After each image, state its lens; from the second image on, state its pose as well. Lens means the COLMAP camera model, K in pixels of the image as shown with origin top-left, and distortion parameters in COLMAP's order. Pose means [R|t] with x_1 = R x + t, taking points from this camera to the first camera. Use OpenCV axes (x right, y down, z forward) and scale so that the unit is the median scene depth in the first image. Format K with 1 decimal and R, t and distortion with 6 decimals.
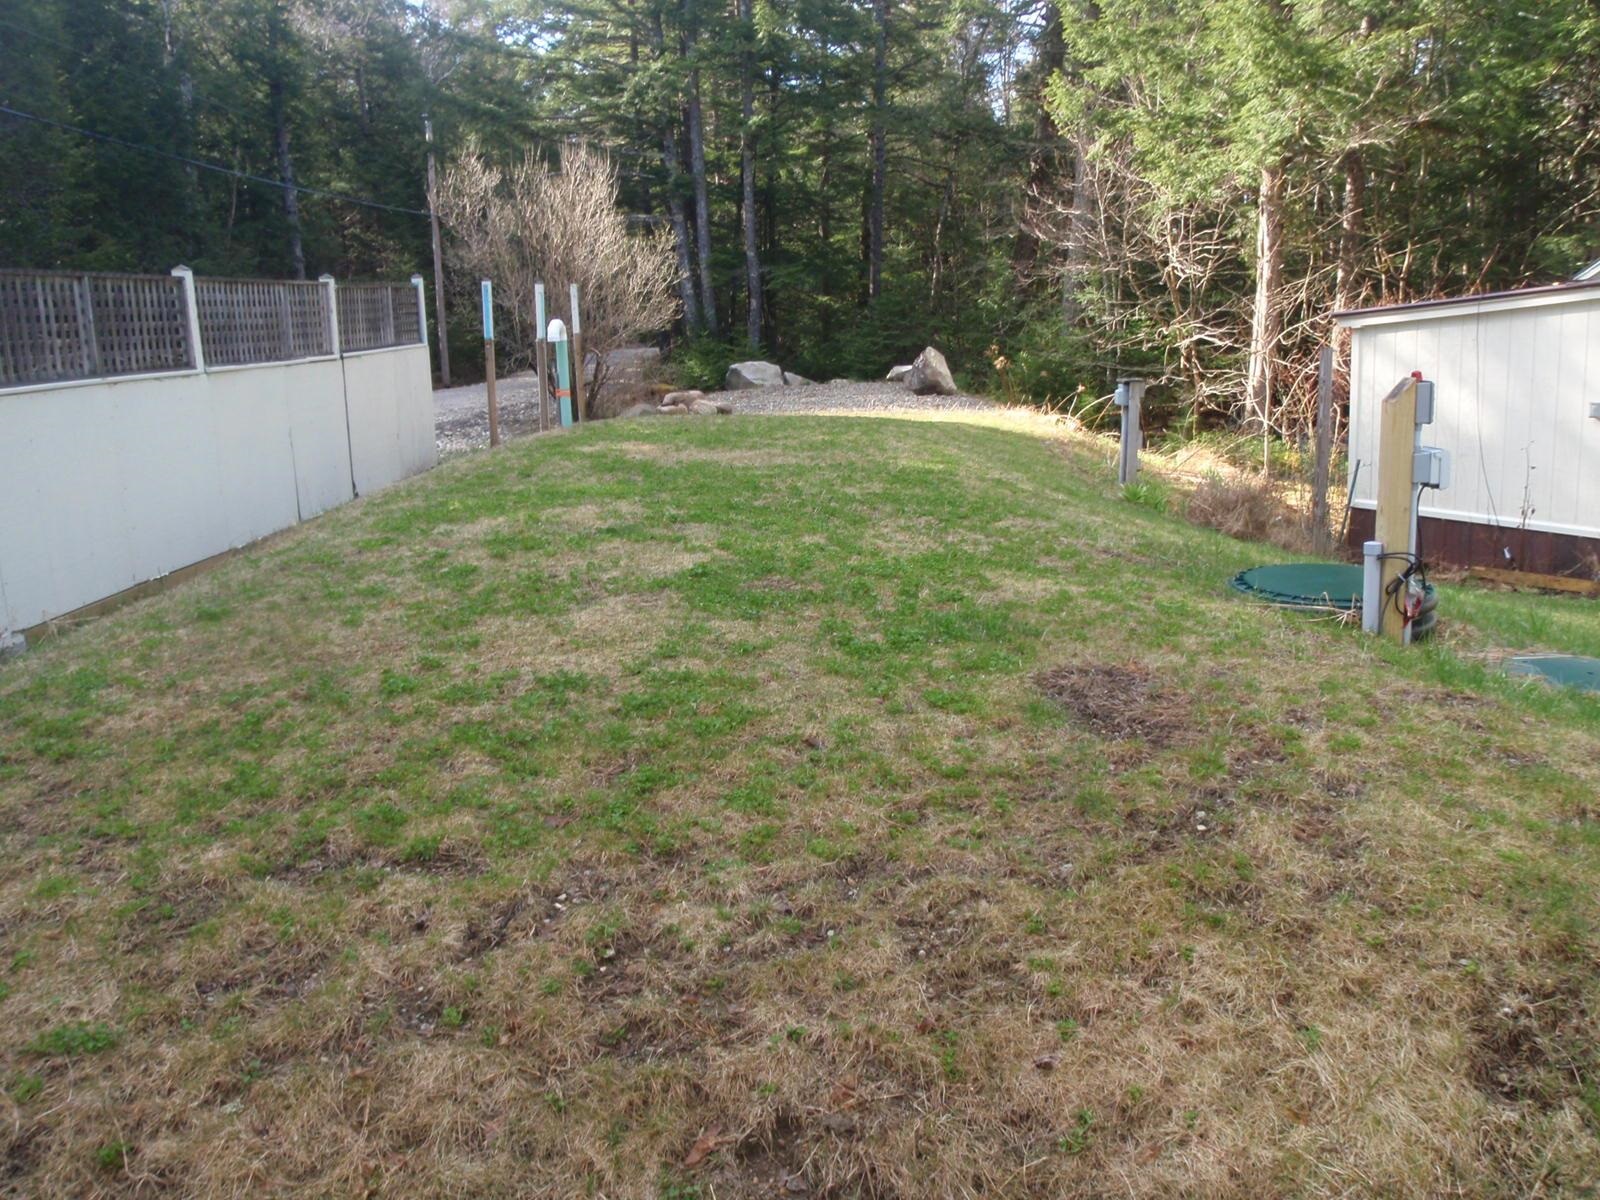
lens RADIAL K [[1331.3, 0, 794.8], [0, 1331.3, 598.8], [0, 0, 1]] dist [-0.079922, 0.044612]
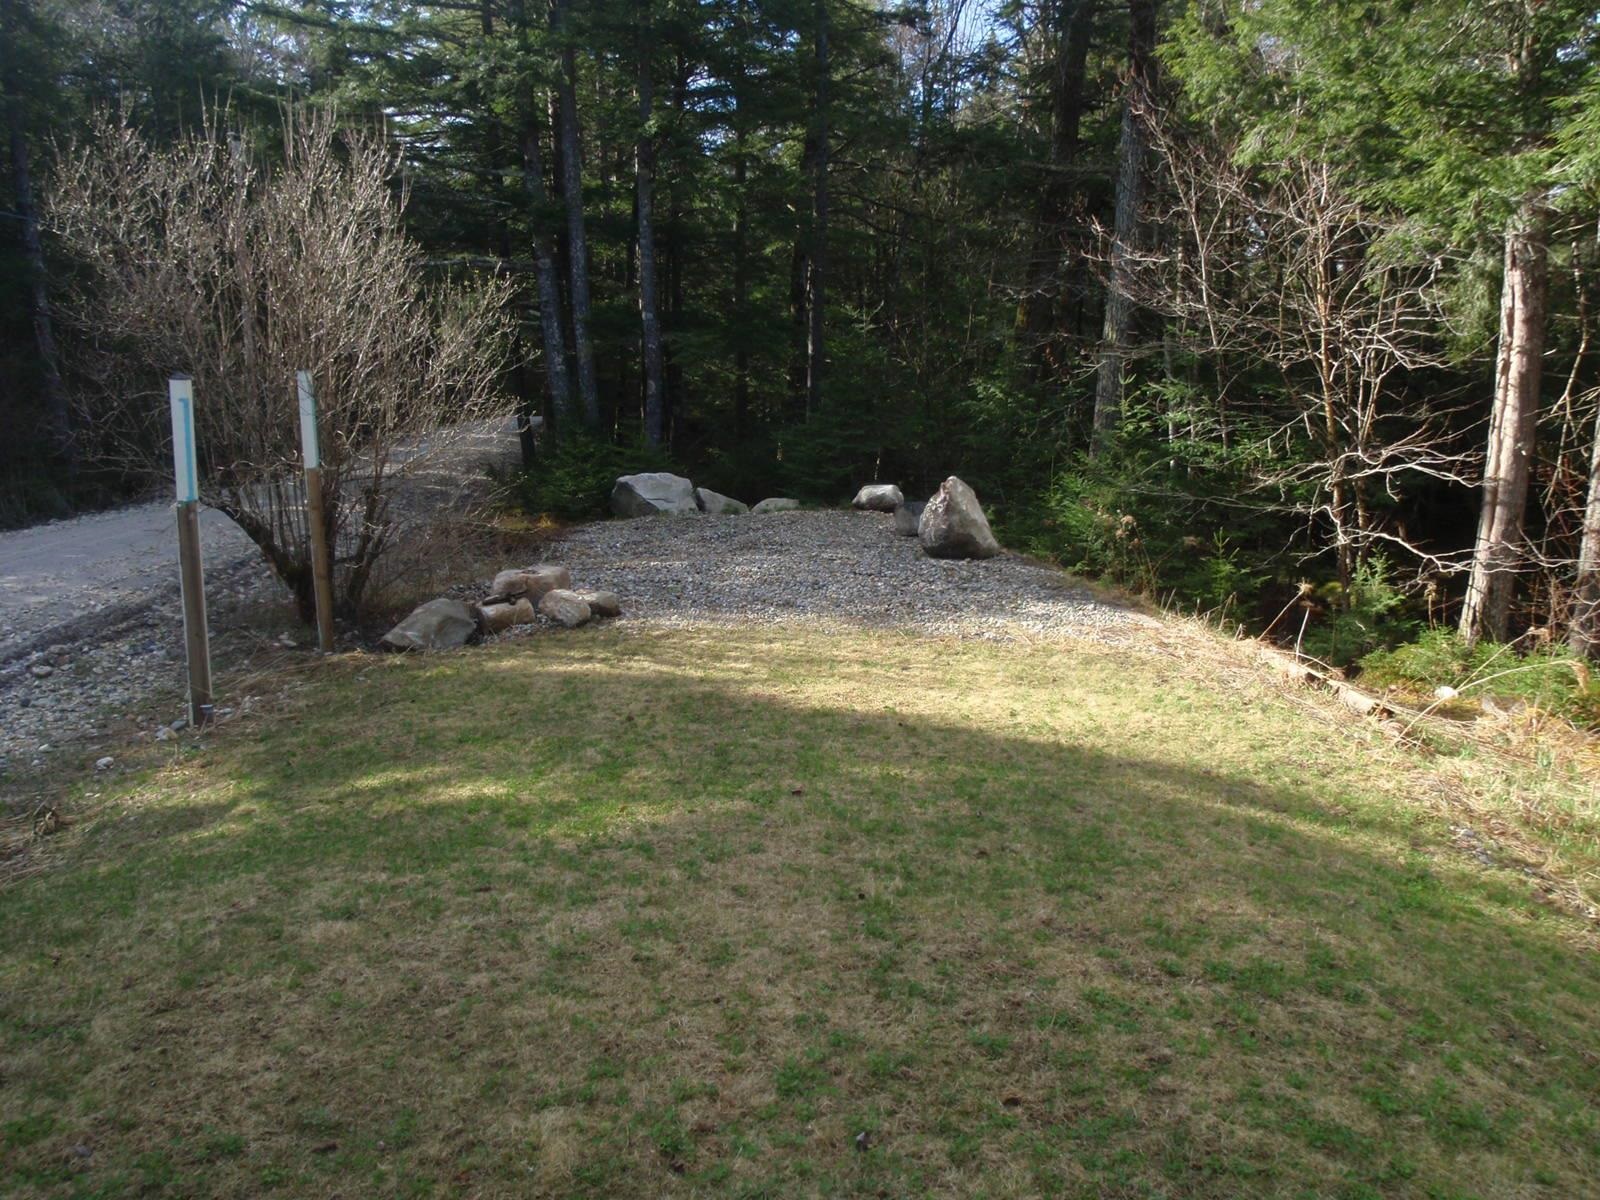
lens RADIAL K [[1331.3, 0, 804.1], [0, 1331.3, 603.1], [0, 0, 1]] dist [-0.079922, 0.044612]
pose [[0.995981, -0.001529, 0.089555, -0.015000], [0.005243, 0.999135, -0.041254, -0.084947], [-0.089414, 0.041558, 0.995127, 0.323211]]
